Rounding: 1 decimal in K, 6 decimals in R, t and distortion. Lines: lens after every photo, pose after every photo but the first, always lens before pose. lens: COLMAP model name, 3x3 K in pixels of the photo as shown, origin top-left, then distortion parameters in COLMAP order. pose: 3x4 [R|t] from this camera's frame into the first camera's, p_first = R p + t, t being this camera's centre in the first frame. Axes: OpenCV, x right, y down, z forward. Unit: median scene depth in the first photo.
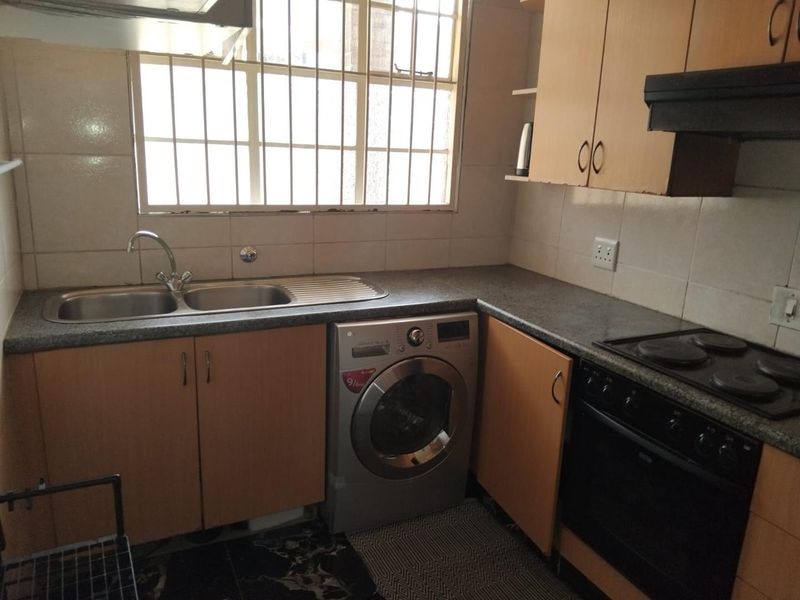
lens RADIAL K [[602.7, 0, 400.0], [0, 602.7, 300.0], [0, 0, 1]] dist [0.122998, -0.212771]
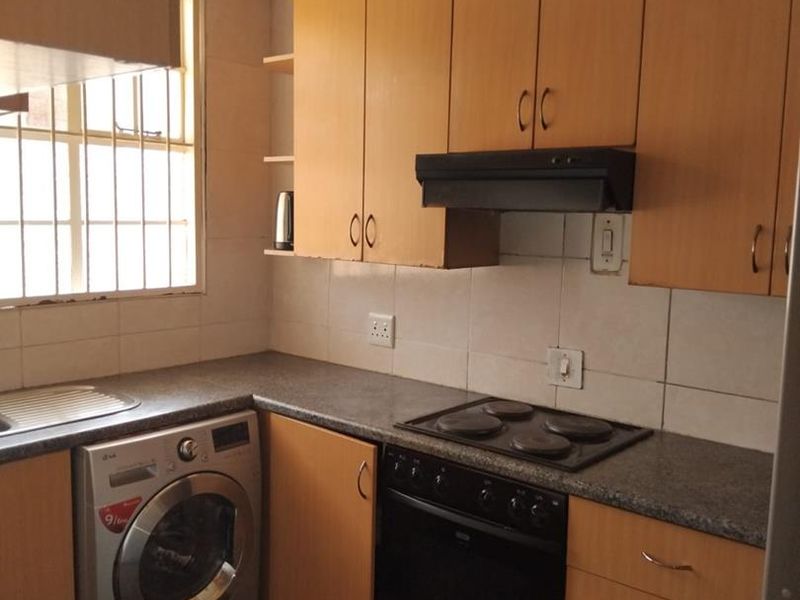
lens RADIAL K [[800.0, 0, 400.0], [0, 800.0, 300.0], [0, 0, 1]] dist [0.169718, -0.335230]
pose [[0.913551, -0.066218, 0.401298, -0.139673], [0.114127, 0.988753, -0.096655, -0.000272], [-0.390385, 0.134098, 0.910833, -0.139883]]
